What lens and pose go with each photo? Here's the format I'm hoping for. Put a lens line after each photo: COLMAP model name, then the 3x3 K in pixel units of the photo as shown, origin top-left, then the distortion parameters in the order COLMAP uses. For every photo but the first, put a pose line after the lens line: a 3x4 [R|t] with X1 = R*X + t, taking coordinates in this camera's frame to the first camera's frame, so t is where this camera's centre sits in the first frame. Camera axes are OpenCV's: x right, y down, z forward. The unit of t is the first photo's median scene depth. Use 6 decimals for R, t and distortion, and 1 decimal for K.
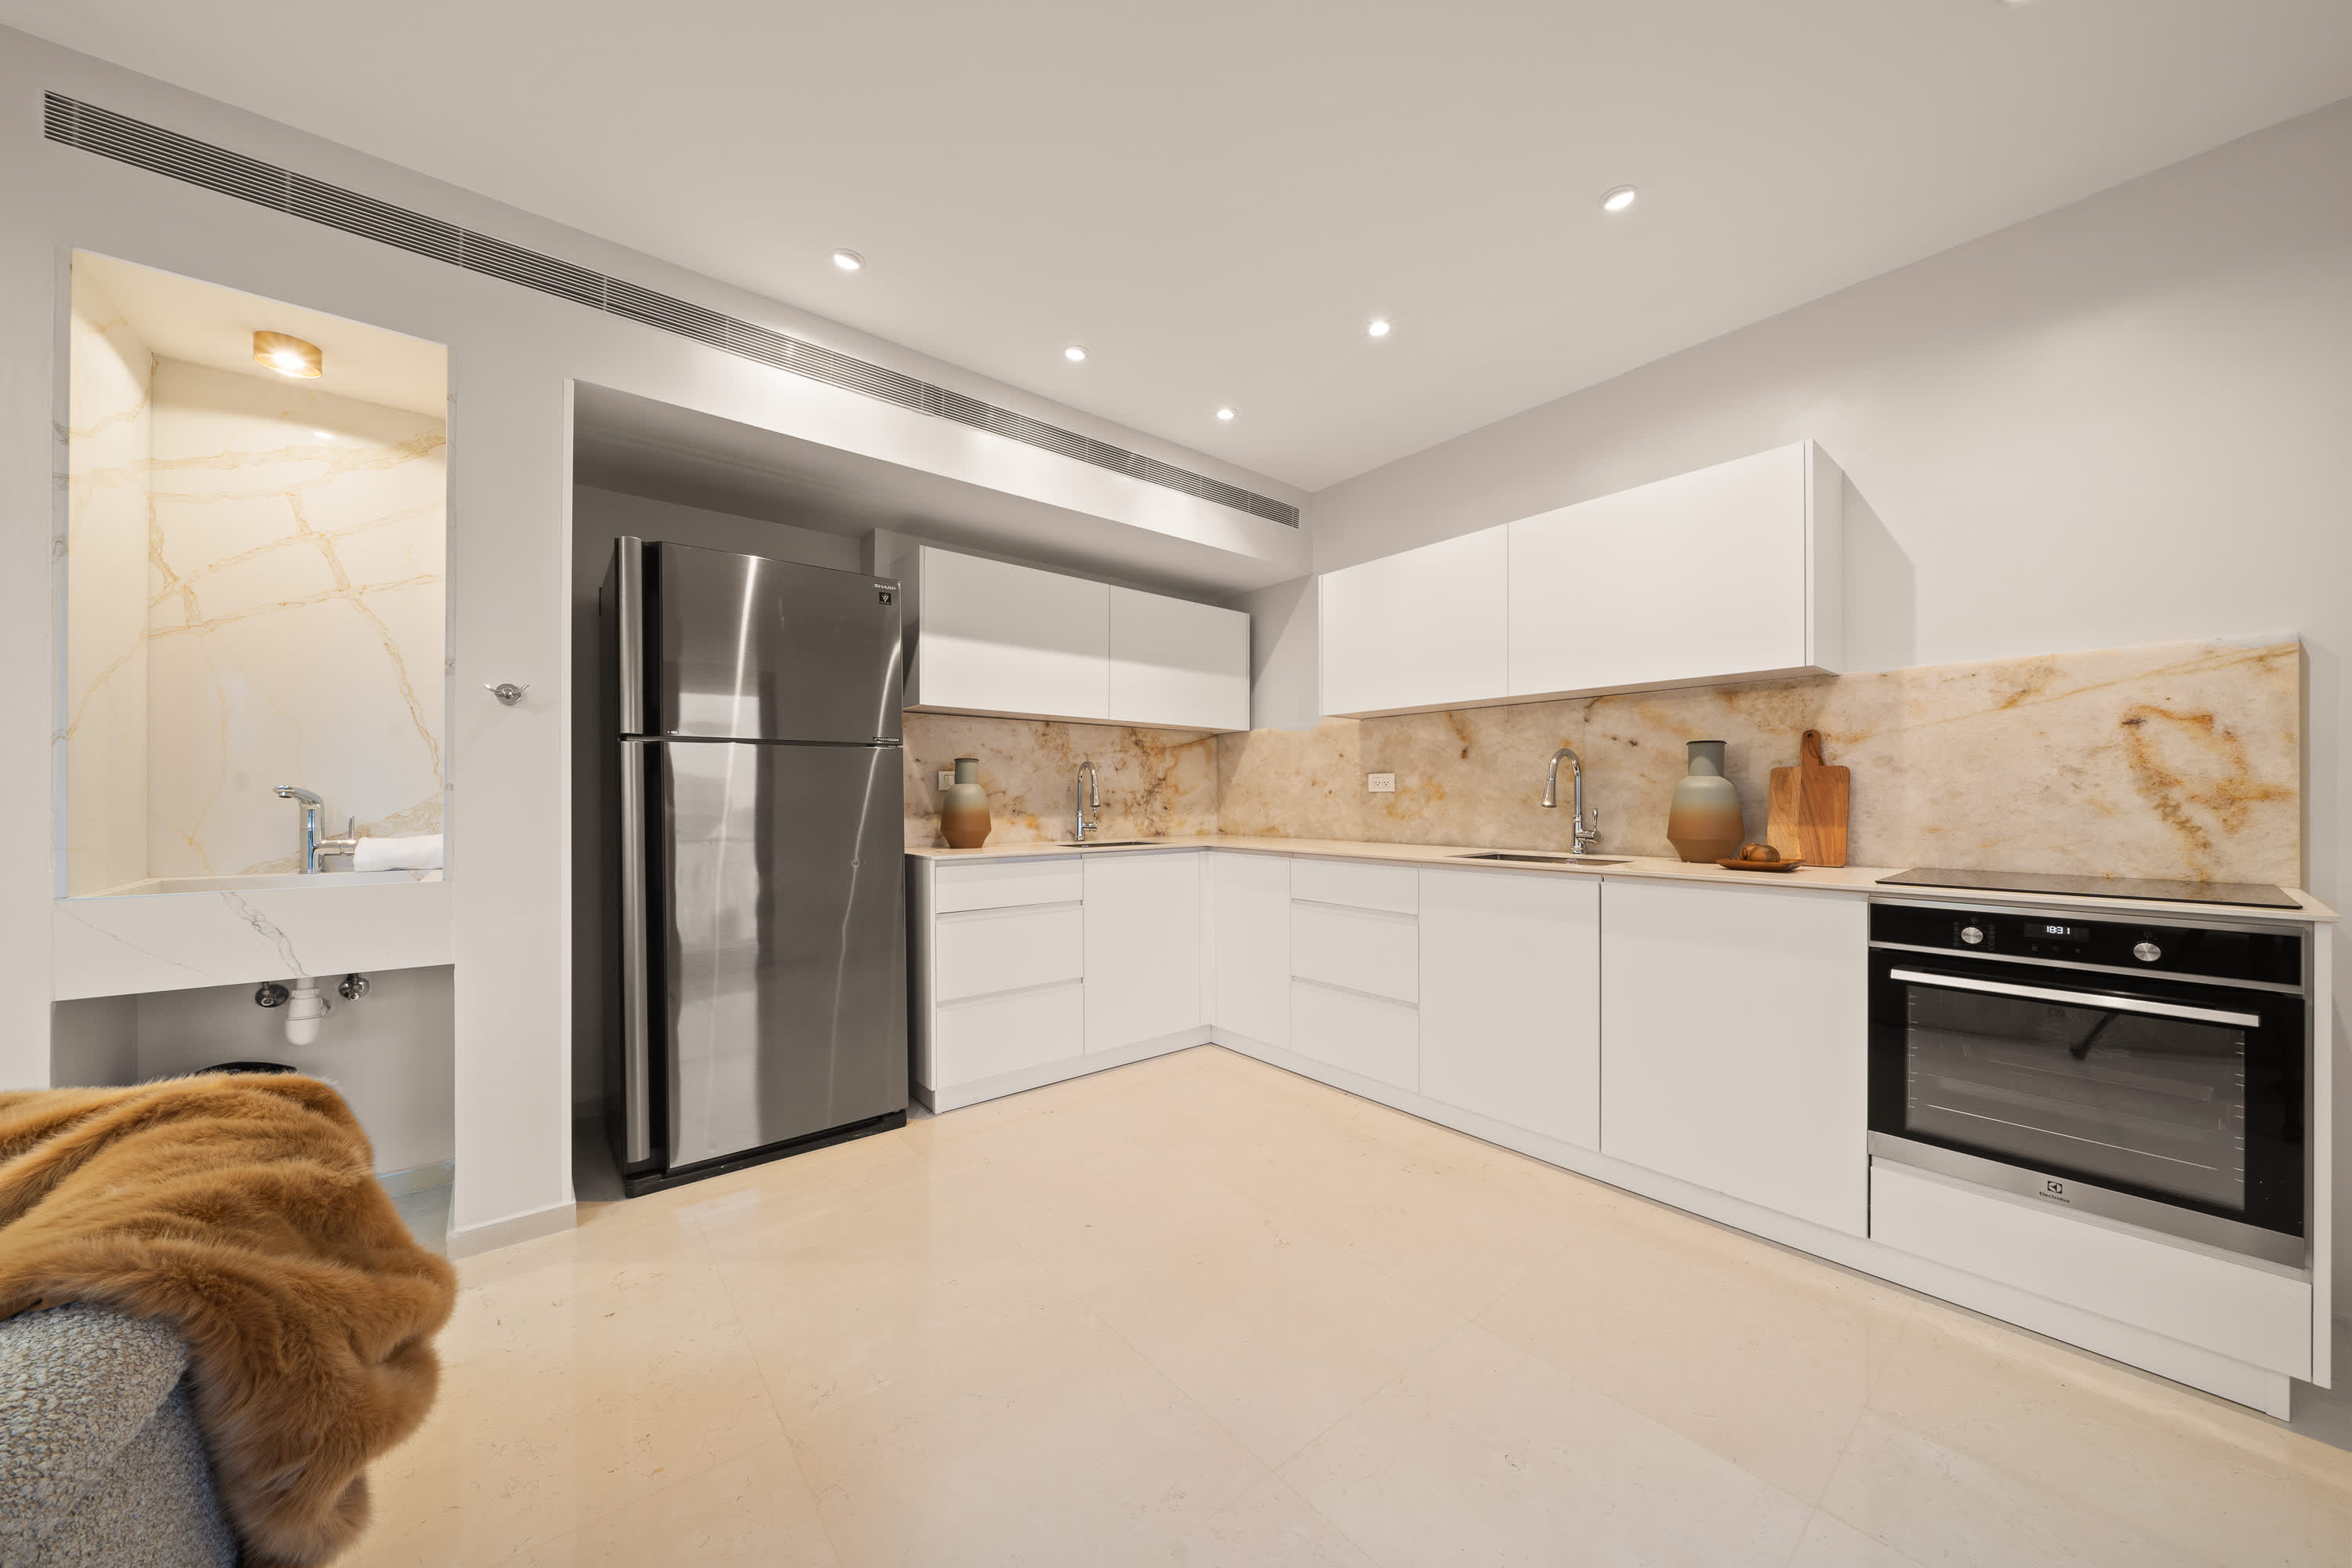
lens RADIAL K [[822.4, 0, 1184.4], [0, 822.4, 793.7], [0, 0, 1]] dist [-0.001078, -0.000747]
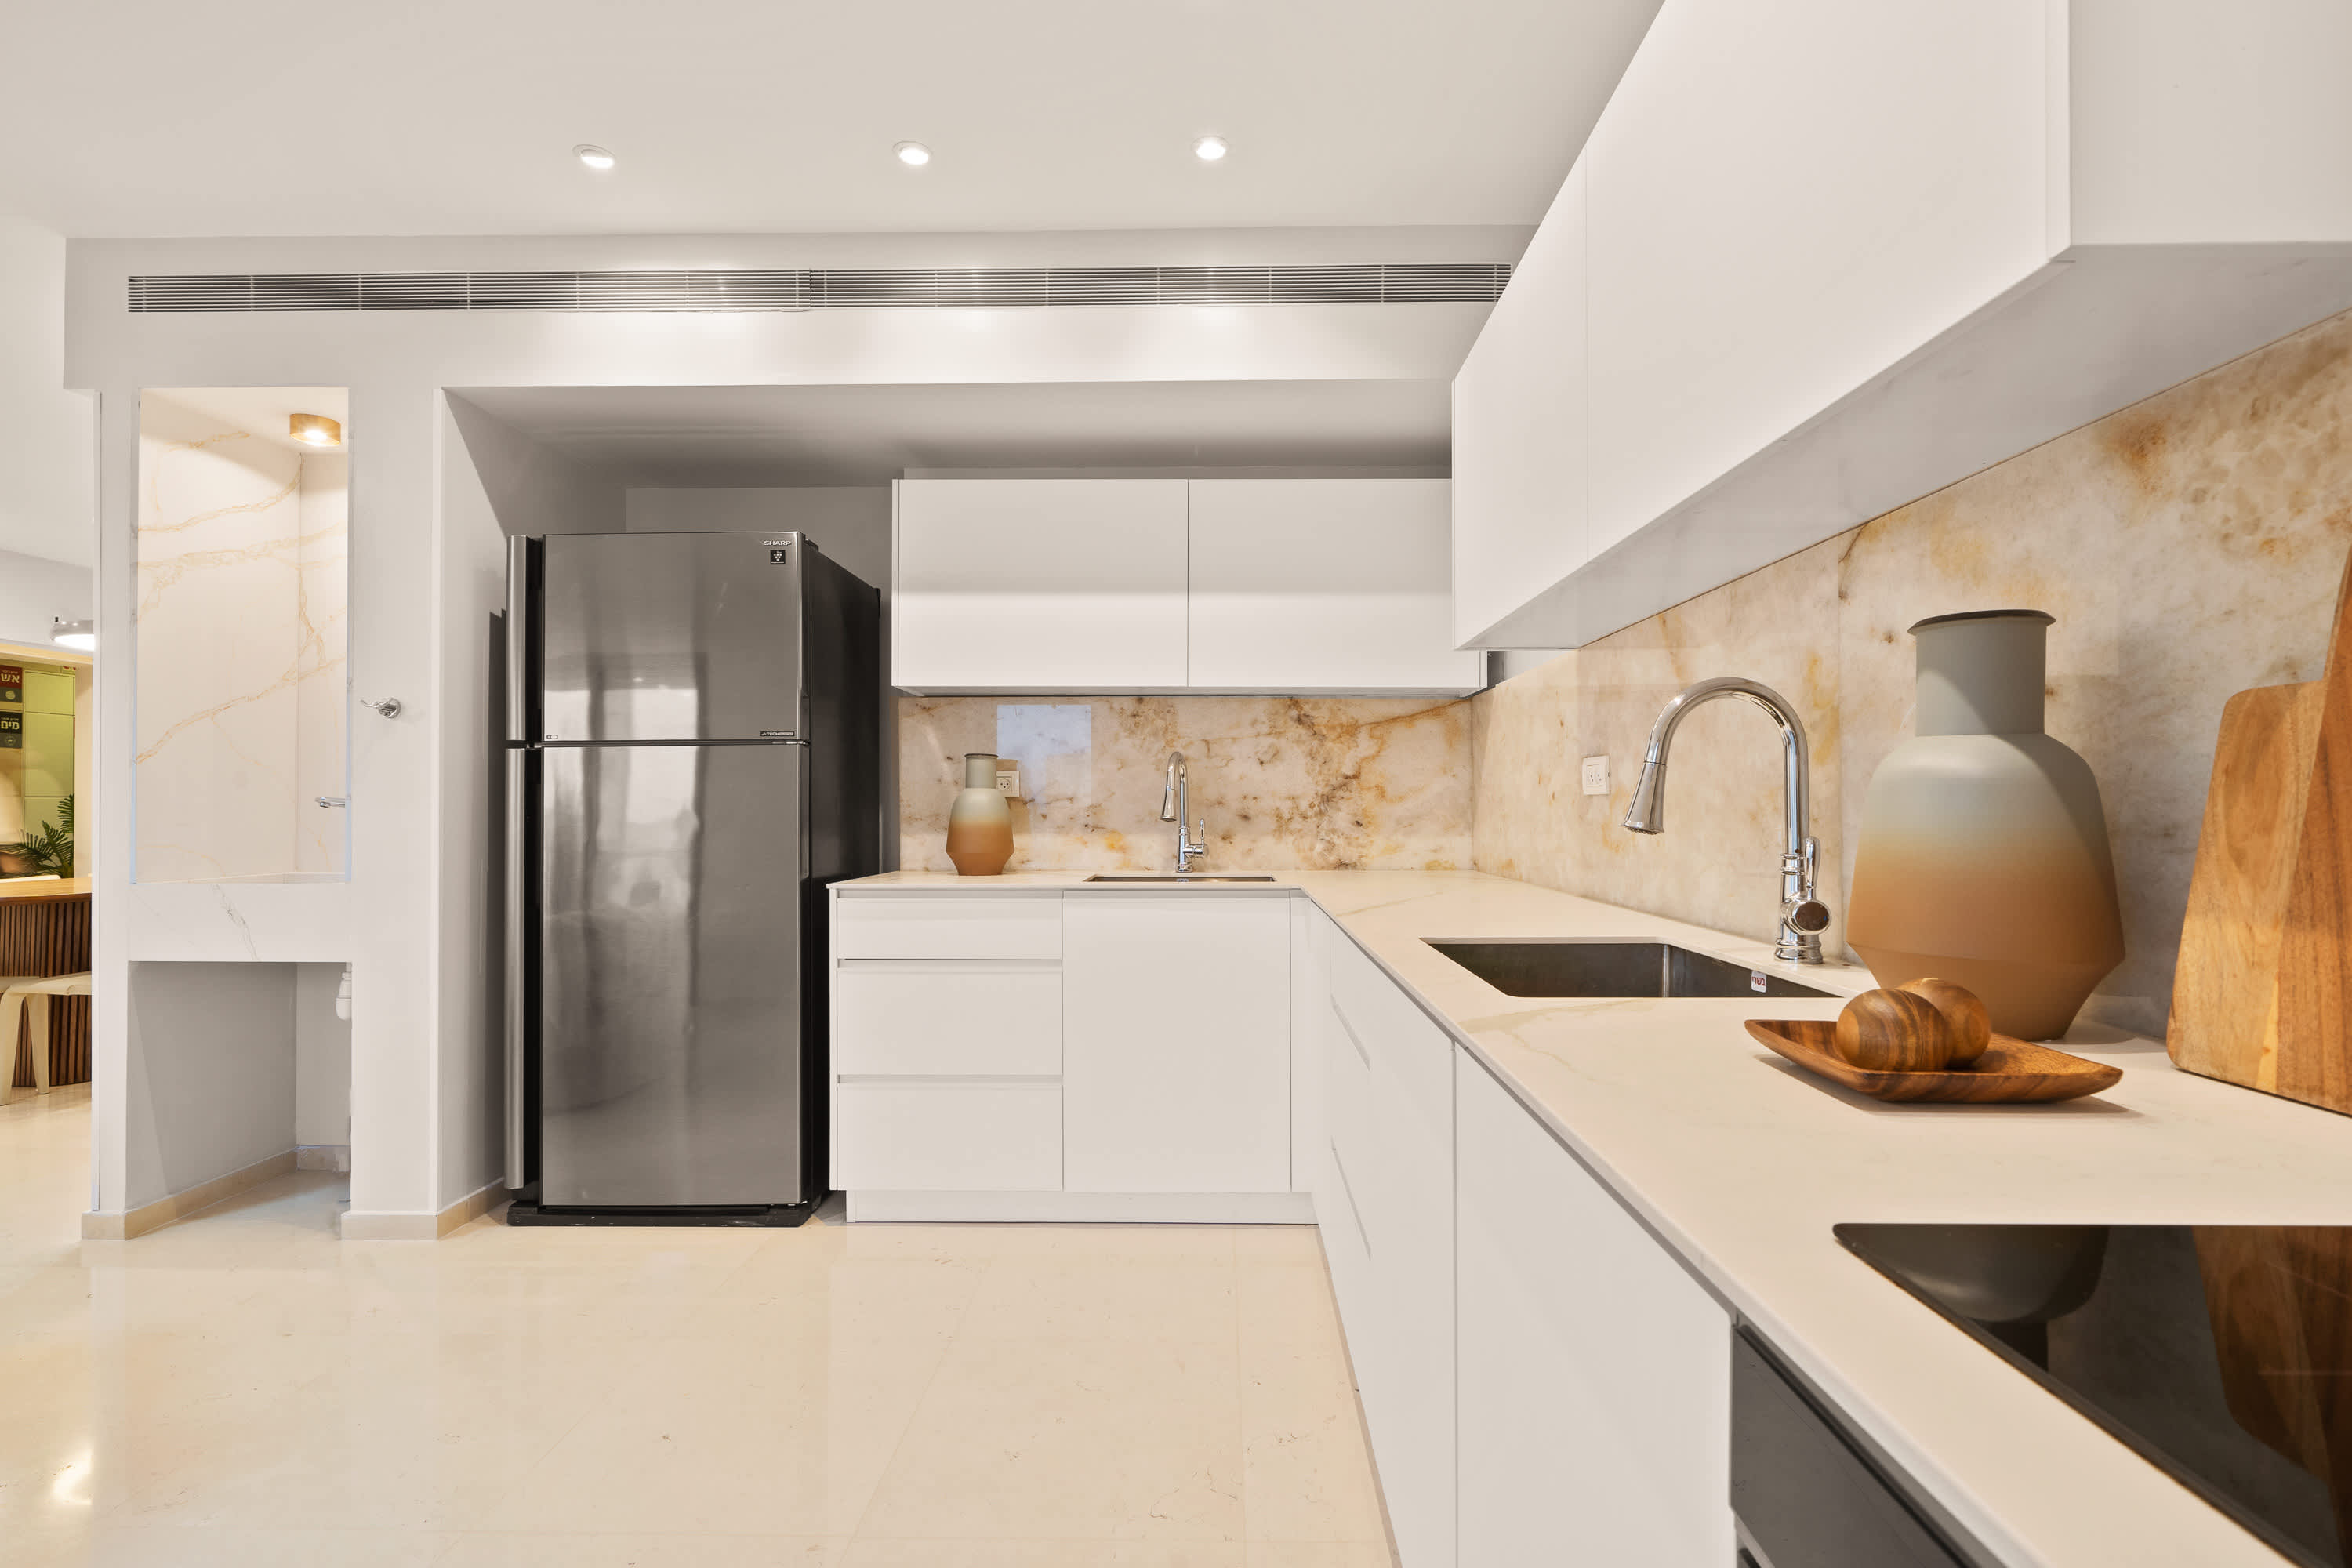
lens RADIAL K [[1068.0, 0, 1192.0], [0, 1068.0, 797.9], [0, 0, 1]] dist [-0.002432, 0.001393]
pose [[0.755512, -0.005084, -0.655115, 0.519465], [0.003803, 0.999987, -0.003374, 0.000738], [0.655124, 0.000058, 0.755522, 0.406512]]
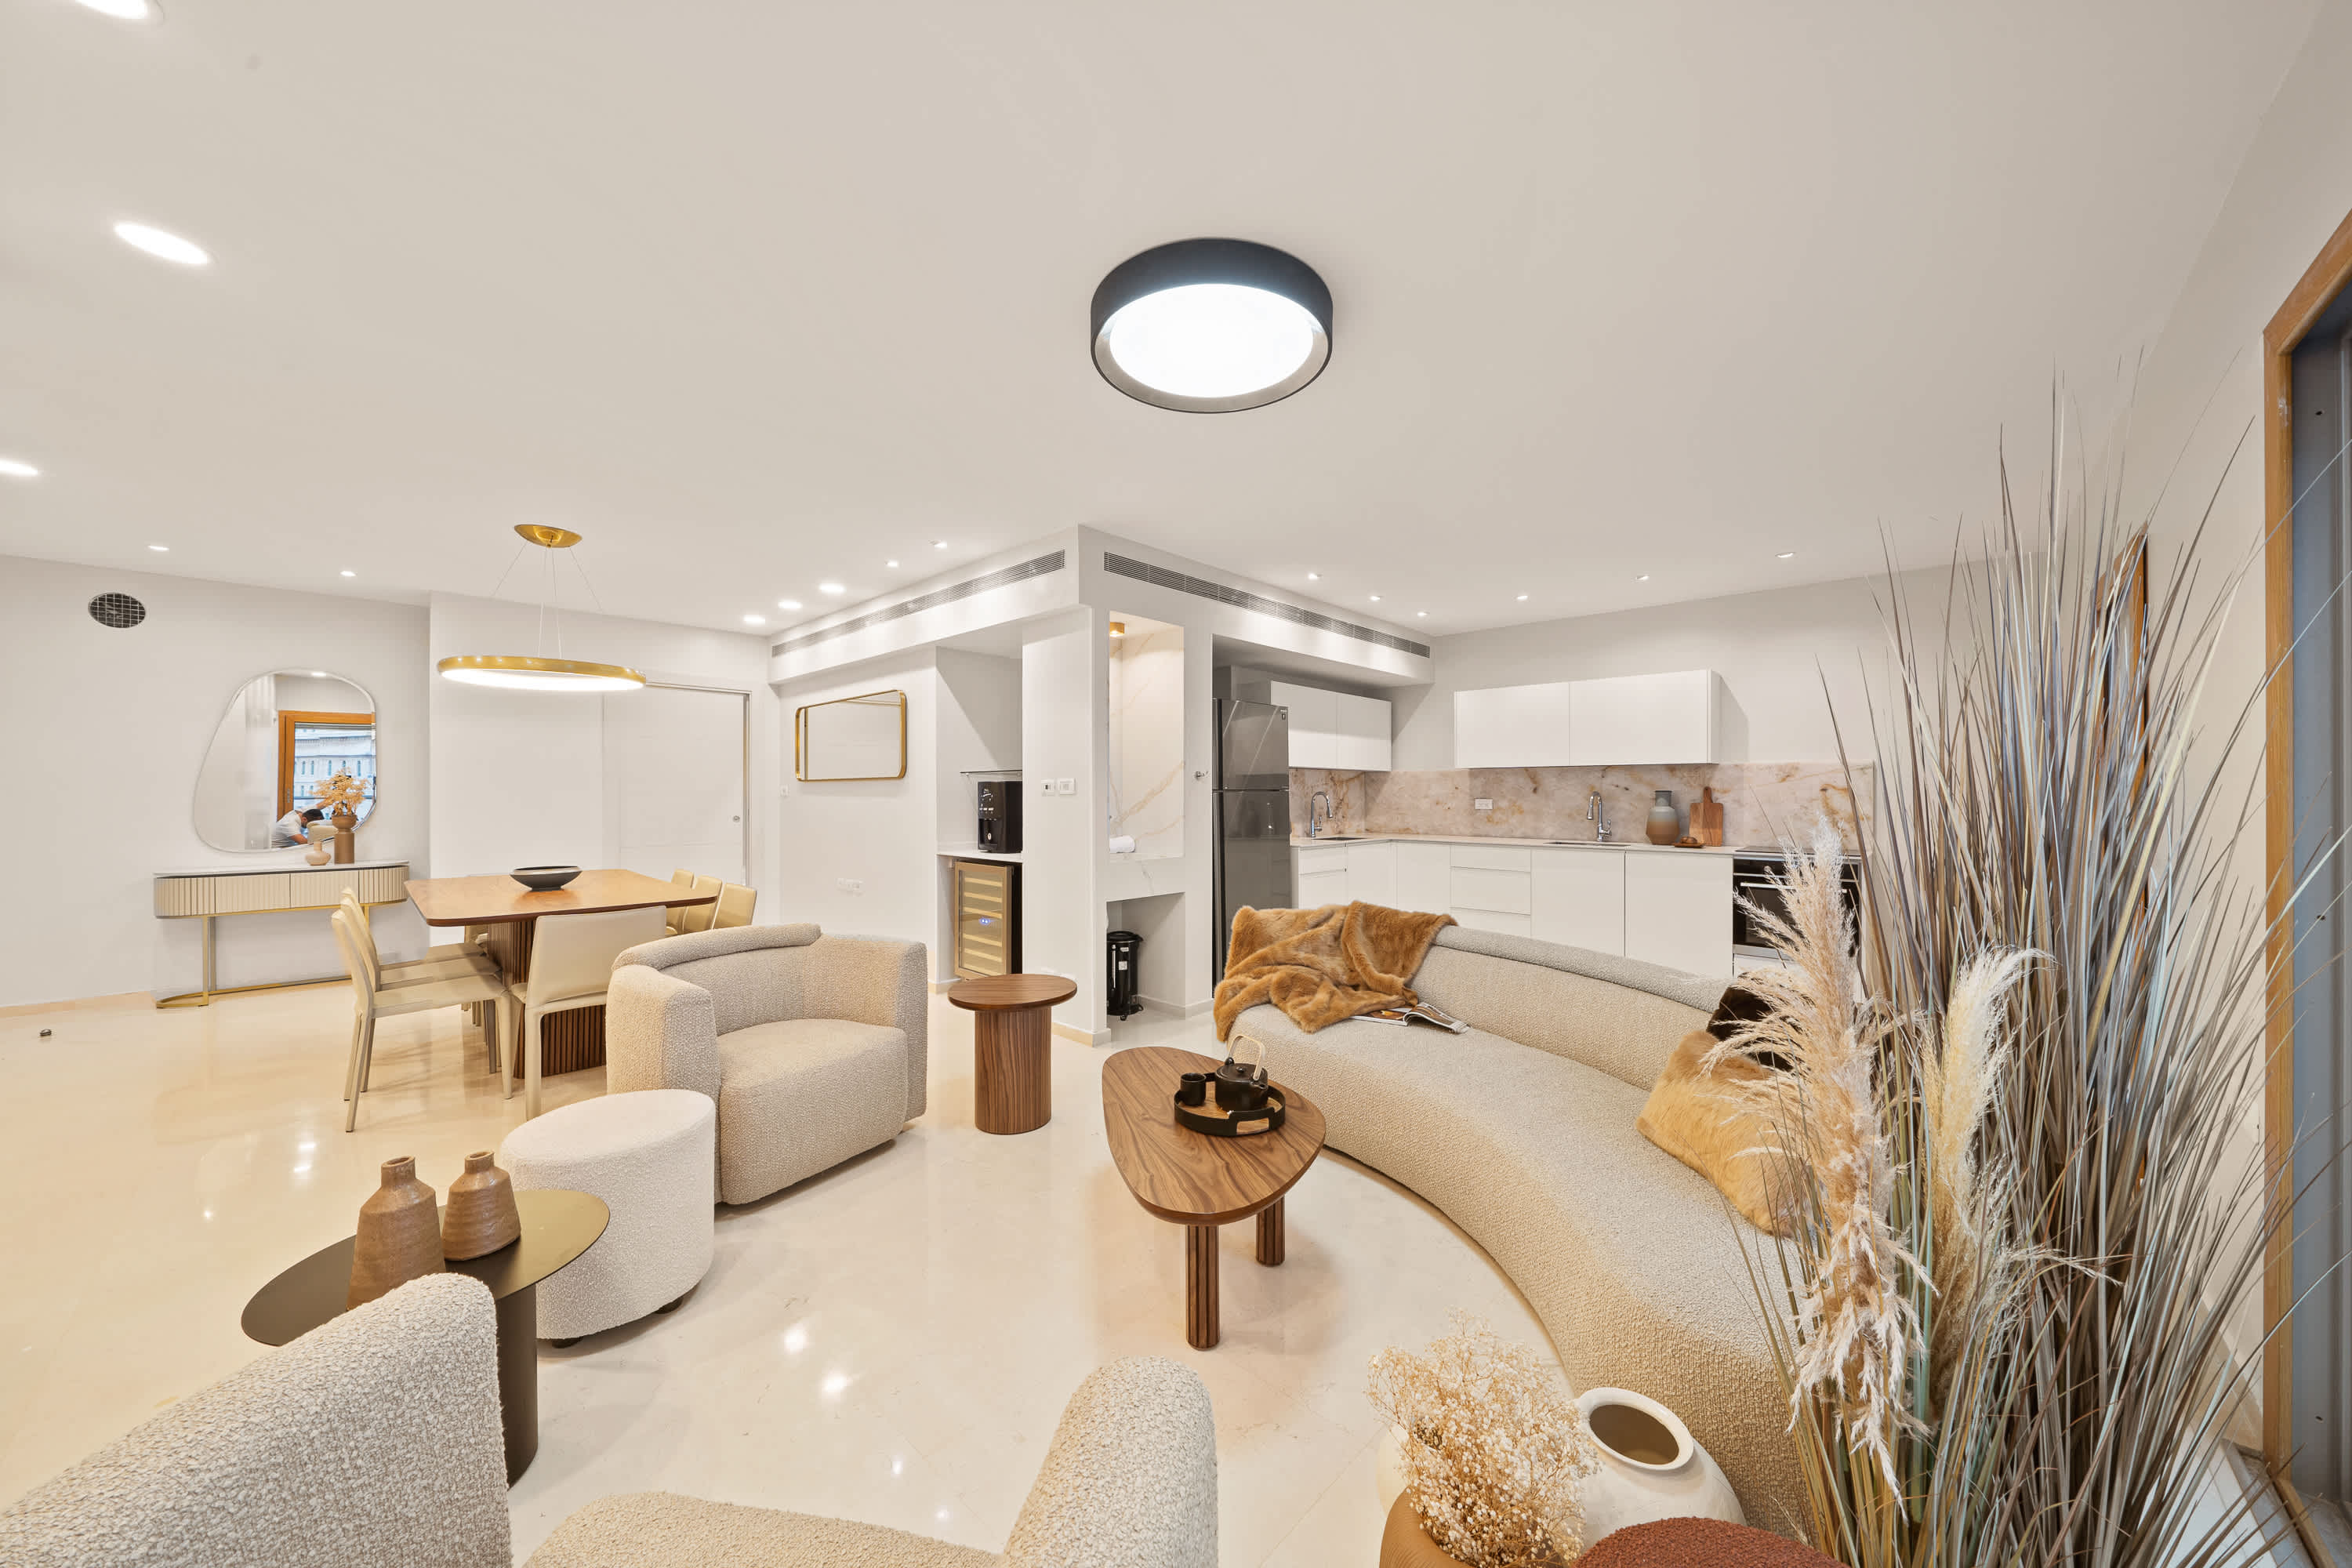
lens RADIAL K [[822.4, 0, 1176.4], [0, 822.4, 791.3], [0, 0, 1]] dist [-0.001078, -0.000747]
pose [[0.991700, 0.000990, 0.128573, -0.743289], [-0.001587, 0.999988, 0.004540, -0.054279], [-0.128567, -0.004707, 0.991690, -0.805786]]
